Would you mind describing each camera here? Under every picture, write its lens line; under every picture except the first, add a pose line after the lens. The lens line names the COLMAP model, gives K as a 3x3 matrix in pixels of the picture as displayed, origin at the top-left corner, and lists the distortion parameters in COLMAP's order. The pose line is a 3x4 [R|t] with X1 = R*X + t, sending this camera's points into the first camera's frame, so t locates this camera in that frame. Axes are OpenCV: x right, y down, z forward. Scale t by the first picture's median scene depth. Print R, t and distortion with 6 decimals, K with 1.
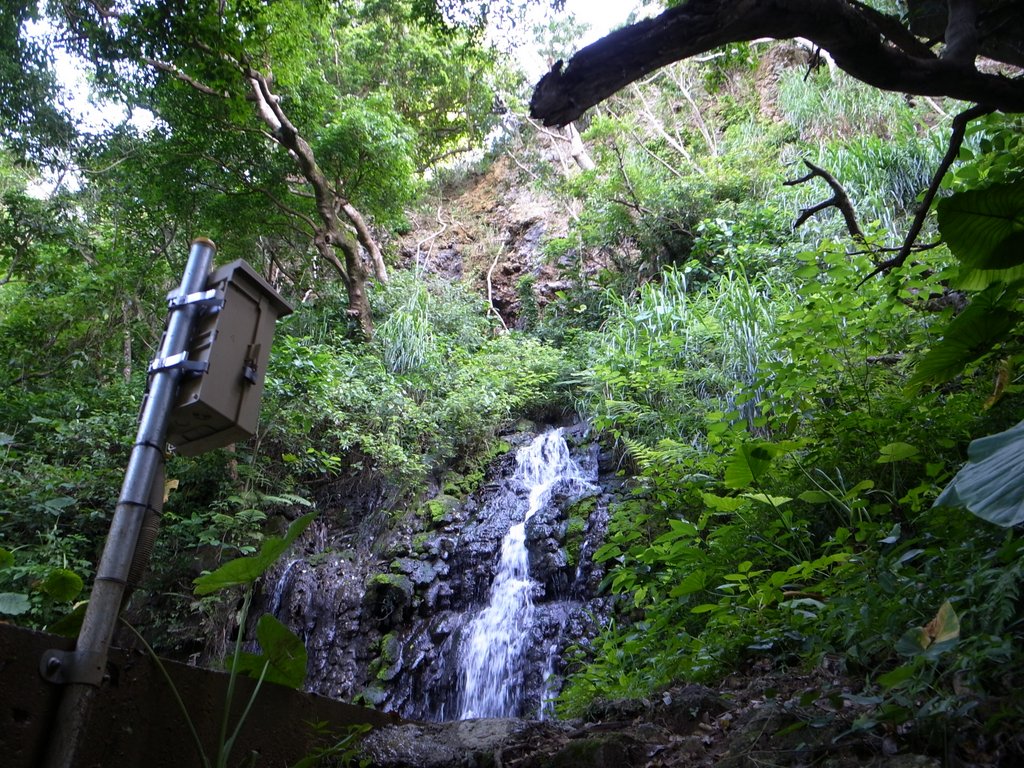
lens RADIAL K [[836.8, 0, 514.7], [0, 836.8, 367.9], [0, 0, 1]] dist [-0.041652, 0.007783]
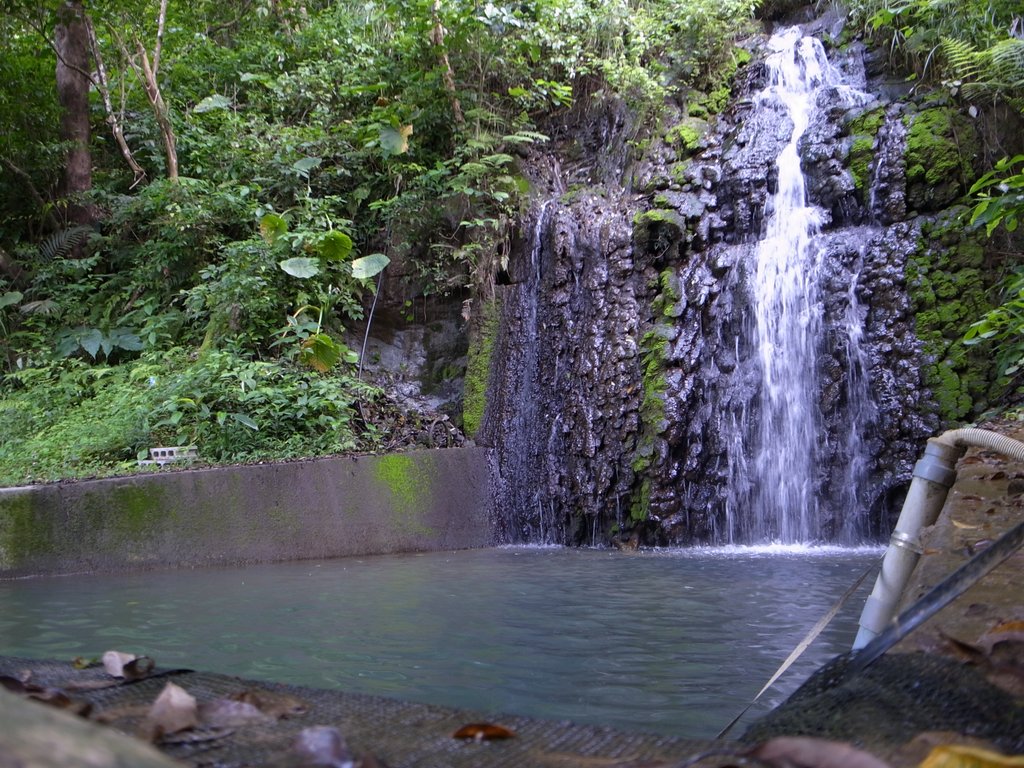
lens RADIAL K [[836.8, 0, 514.7], [0, 836.8, 367.9], [0, 0, 1]] dist [-0.041652, 0.007783]
pose [[0.983353, -0.038209, -0.177642, -0.143976], [0.112795, 0.894832, 0.431917, -0.022547], [0.142456, -0.444764, 0.884246, 0.046052]]
